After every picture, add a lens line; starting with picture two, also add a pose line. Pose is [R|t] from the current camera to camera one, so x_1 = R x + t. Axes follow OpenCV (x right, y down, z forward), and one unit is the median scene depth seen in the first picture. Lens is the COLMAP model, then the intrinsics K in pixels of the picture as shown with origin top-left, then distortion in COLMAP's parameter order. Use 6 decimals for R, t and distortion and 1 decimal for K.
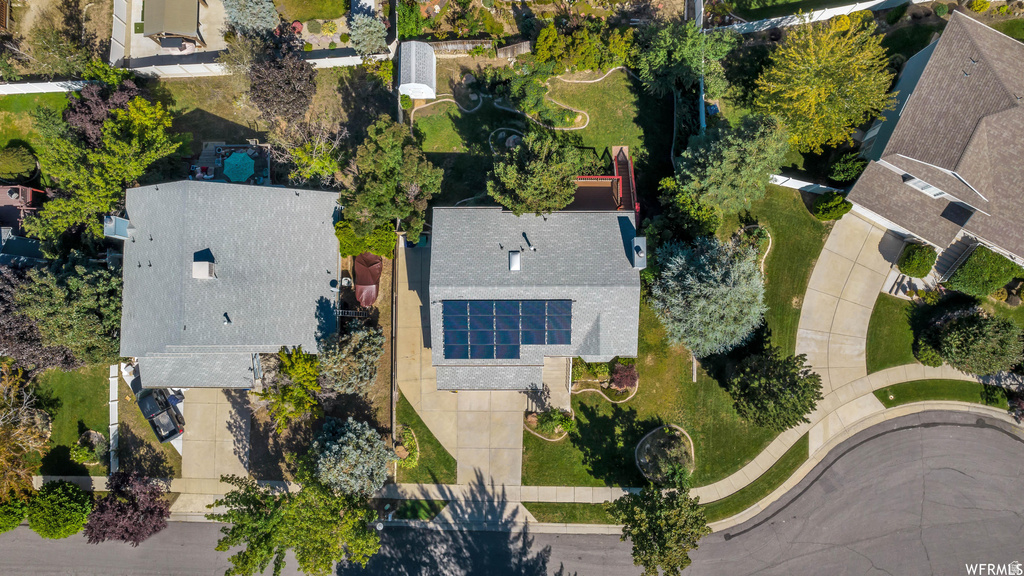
lens RADIAL K [[660.2, 0, 532.0], [0, 660.2, 294.0], [0, 0, 1]] dist [-0.073632, 0.061905]
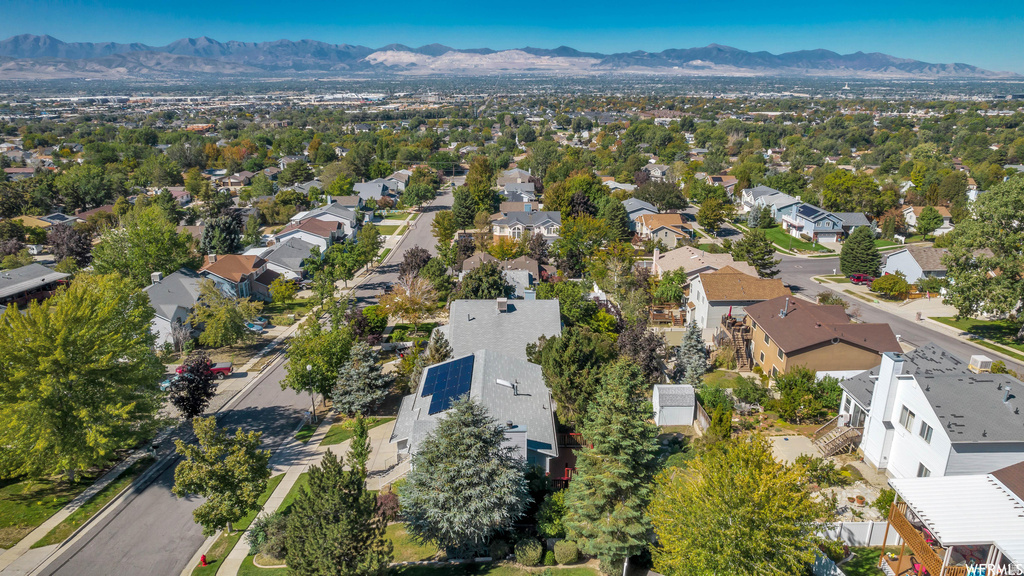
lens RADIAL K [[660.2, 0, 521.6], [0, 660.2, 288.2], [0, 0, 1]] dist [-0.073632, 0.061905]
pose [[0.009872, 0.303478, -0.952787, 0.907944], [-0.997508, 0.069552, 0.011818, -0.095028], [0.069855, 0.950297, 0.303408, 0.431754]]
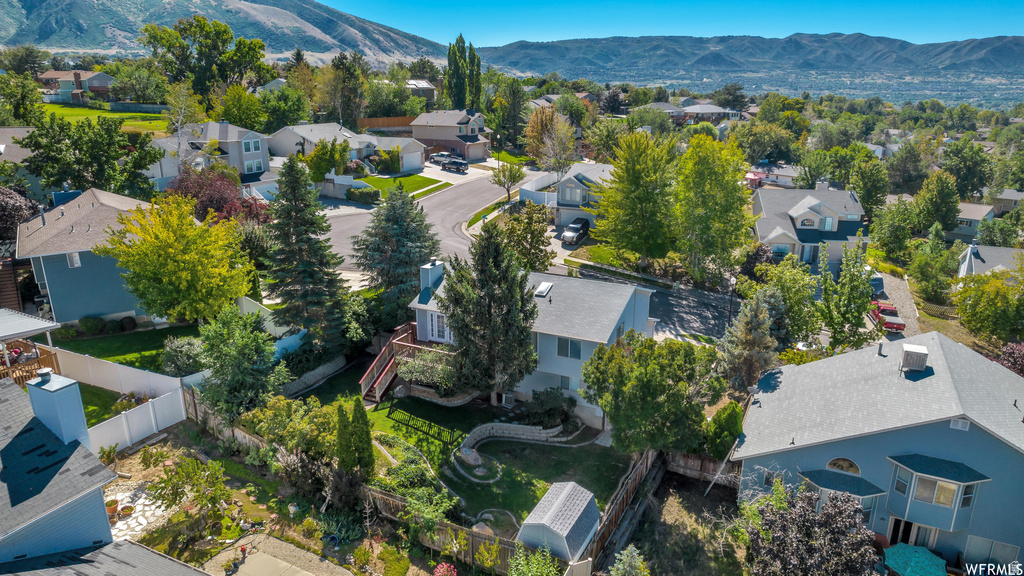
lens RADIAL K [[660.2, 0, 517.7], [0, 660.2, 288.8], [0, 0, 1]] dist [-0.073632, 0.061905]
pose [[-0.896629, -0.137981, 0.420734, -0.356100], [0.441236, -0.199093, 0.875027, -0.817789], [-0.036972, 0.970218, 0.239395, 0.674558]]
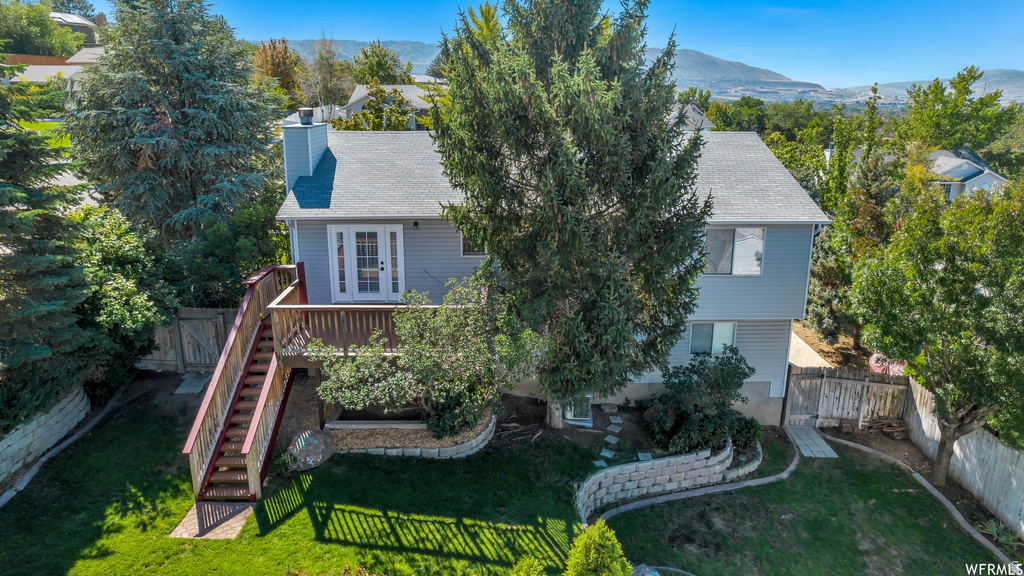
lens RADIAL K [[660.2, 0, 520.2], [0, 660.2, 255.0], [0, 0, 1]] dist [-0.073632, 0.061905]
pose [[-0.999539, -0.006076, -0.029755, 0.030363], [-0.028245, -0.173993, 0.984342, -0.445463], [-0.011158, 0.984728, 0.173741, 0.873242]]
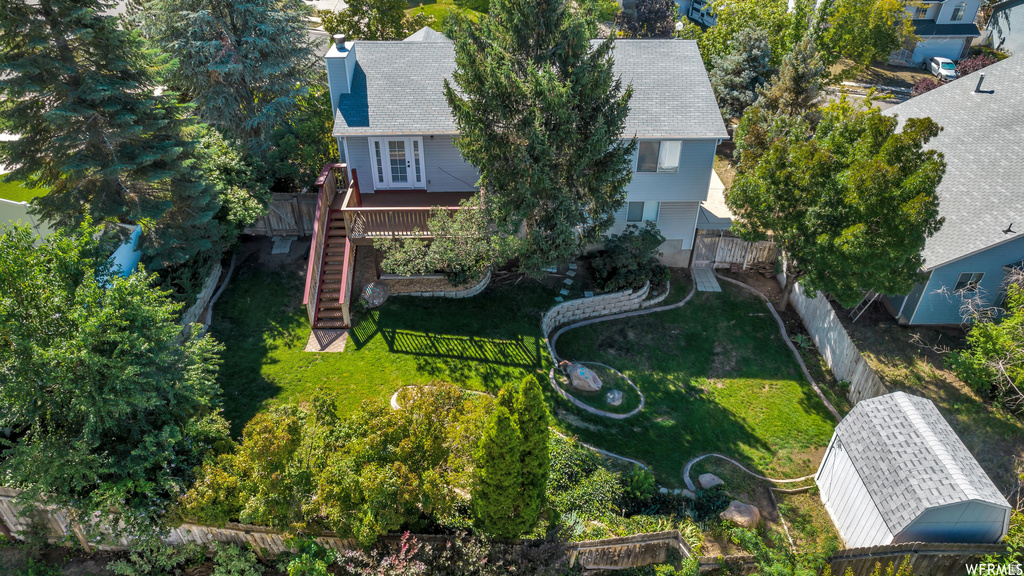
lens RADIAL K [[660.2, 0, 514.7], [0, 660.2, 281.7], [0, 0, 1]] dist [-0.073632, 0.061905]
pose [[-0.999328, 0.009357, -0.035445, 0.032511], [-0.035151, -0.519053, 0.854019, -0.565383], [-0.010406, 0.854691, 0.519033, 0.761258]]
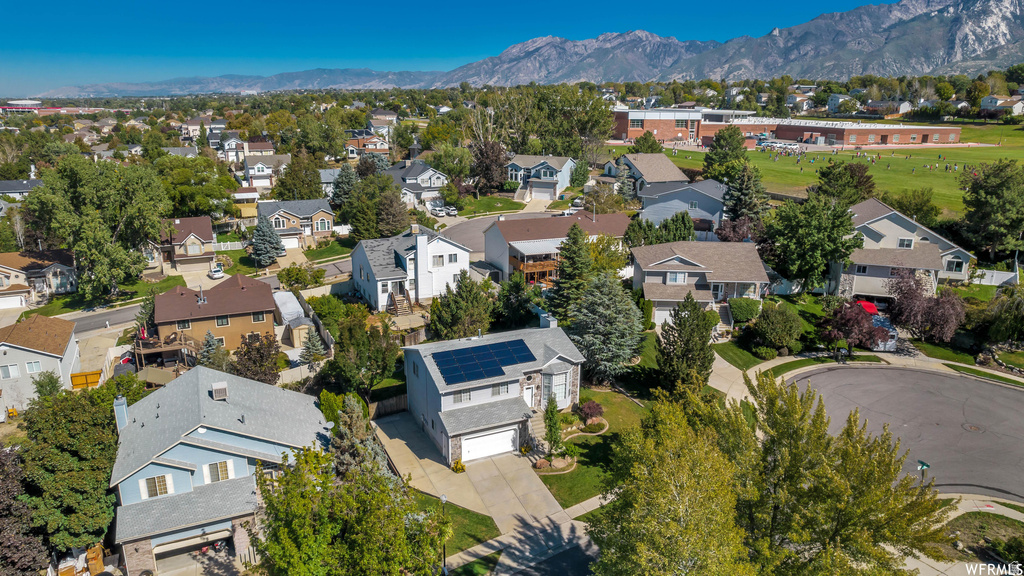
lens RADIAL K [[660.2, 0, 514.1], [0, 660.2, 287.8], [0, 0, 1]] dist [-0.073632, 0.061905]
pose [[0.899538, -0.112352, 0.422147, -0.454572], [0.434793, 0.323767, -0.840316, 0.971829], [-0.042266, 0.939442, 0.340091, 0.379275]]
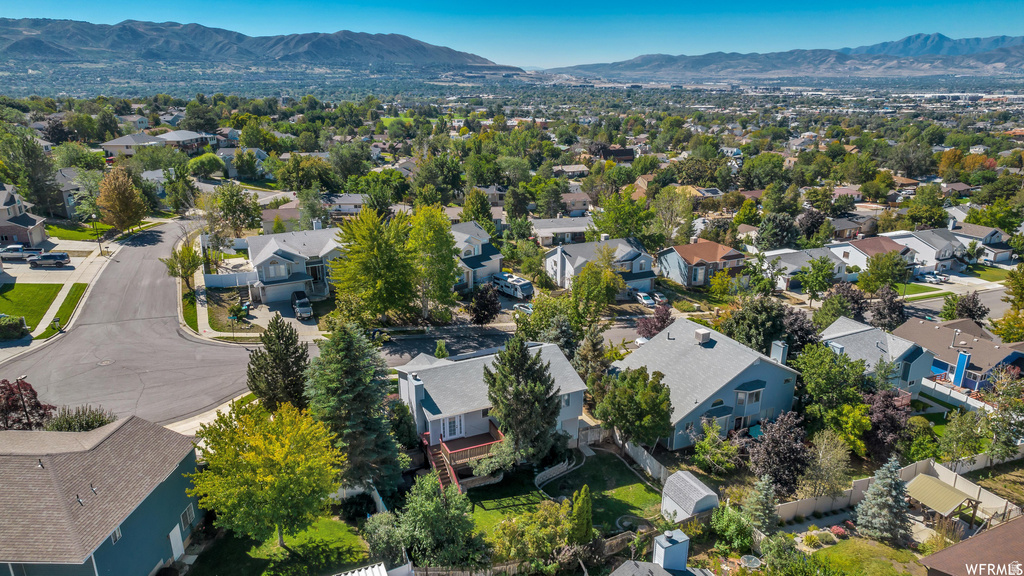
lens RADIAL K [[660.2, 0, 513.8], [0, 660.2, 290.6], [0, 0, 1]] dist [-0.073632, 0.061905]
pose [[-0.905473, 0.125725, -0.405353, 0.408882], [-0.423849, -0.219065, 0.878842, -1.013435], [0.021694, 0.967576, 0.251646, 0.469004]]
